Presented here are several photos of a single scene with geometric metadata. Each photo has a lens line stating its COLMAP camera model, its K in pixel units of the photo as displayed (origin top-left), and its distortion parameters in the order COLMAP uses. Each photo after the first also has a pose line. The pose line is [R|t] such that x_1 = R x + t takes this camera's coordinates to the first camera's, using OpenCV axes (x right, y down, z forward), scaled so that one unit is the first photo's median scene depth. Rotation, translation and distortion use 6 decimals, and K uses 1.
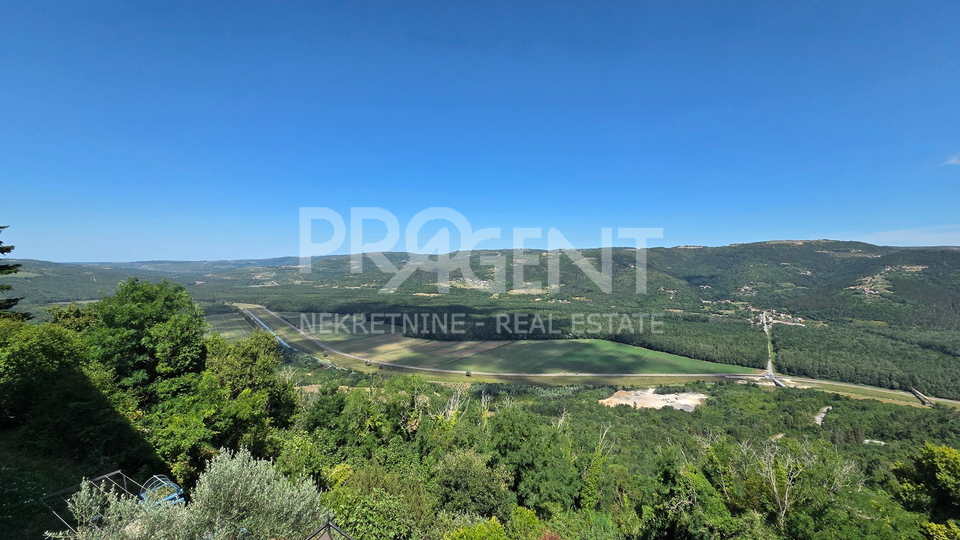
lens RADIAL K [[384.6, 0, 505.1], [0, 384.6, 282.3], [0, 0, 1]] dist [0.024424, -0.000121]
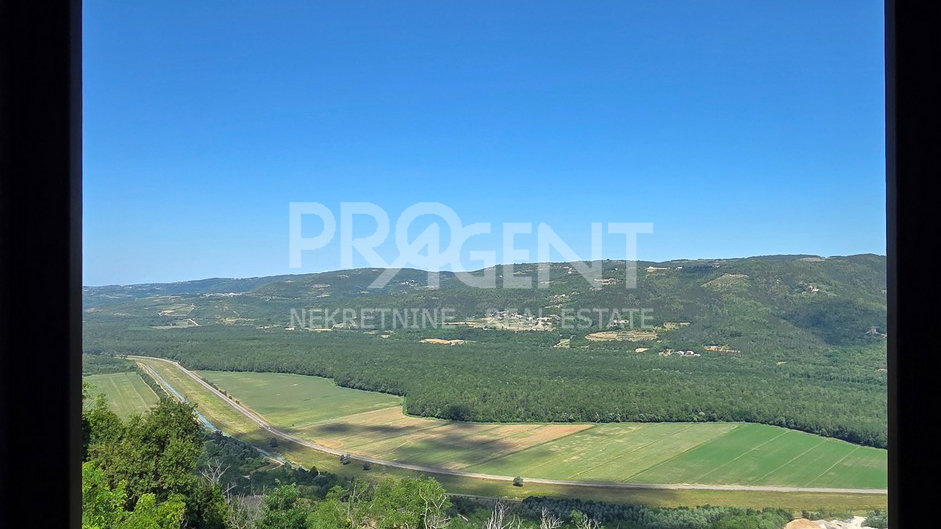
lens RADIAL K [[377.0, 0, 469.9], [0, 377.0, 262.8], [0, 0, 1]] dist [0.024424, -0.000121]
pose [[0.998455, -0.010594, -0.054549, -0.129407], [0.009147, 0.999601, -0.026711, -0.068960], [0.054810, 0.026171, 0.998154, 0.420005]]
